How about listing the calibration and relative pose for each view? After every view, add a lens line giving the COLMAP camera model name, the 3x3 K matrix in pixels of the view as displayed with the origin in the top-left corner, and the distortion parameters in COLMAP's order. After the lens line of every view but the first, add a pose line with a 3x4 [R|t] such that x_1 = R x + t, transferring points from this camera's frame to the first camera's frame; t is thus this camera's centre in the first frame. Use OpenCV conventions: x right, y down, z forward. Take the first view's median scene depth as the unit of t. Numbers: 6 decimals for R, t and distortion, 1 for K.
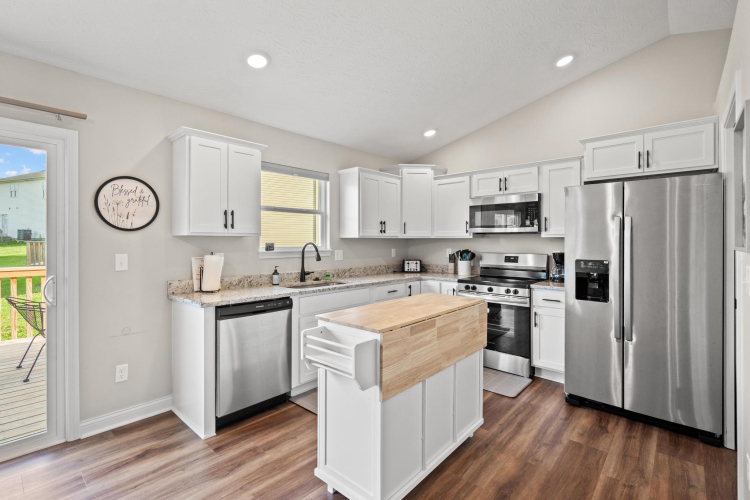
lens RADIAL K [[353.7, 0, 365.7], [0, 353.7, 240.3], [0, 0, 1]] dist [-0.001092, -0.000016]
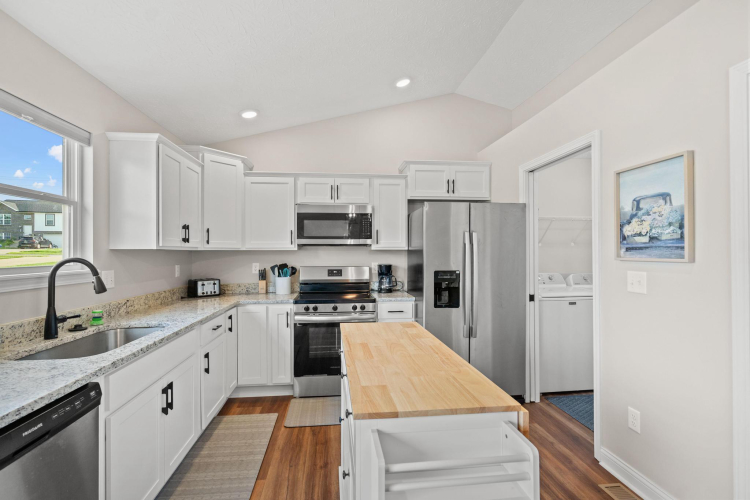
lens RADIAL K [[347.9, 0, 375.0], [0, 347.9, 250.0], [0, 0, 1]] dist [-0.003355, -0.000355]
pose [[0.660044, 0.004367, 0.751215, -0.215938], [0.001185, 0.999976, -0.006854, -0.000865], [-0.751226, 0.005414, 0.660022, 0.307024]]
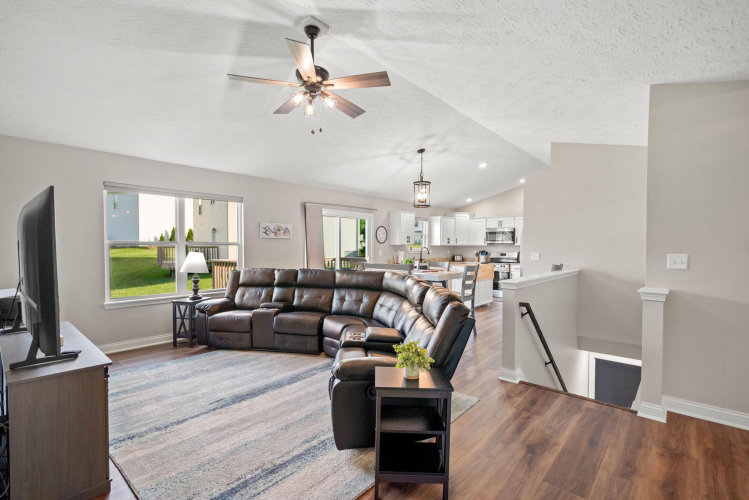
lens RADIAL K [[347.4, 0, 374.5], [0, 347.4, 250.0], [0, 0, 1]] dist [-0.003355, -0.000355]
pose [[0.999858, 0.002809, 0.016589, -0.490694], [-0.003045, 0.999894, 0.014237, -0.007508], [-0.016548, -0.014286, 0.999761, -1.315288]]
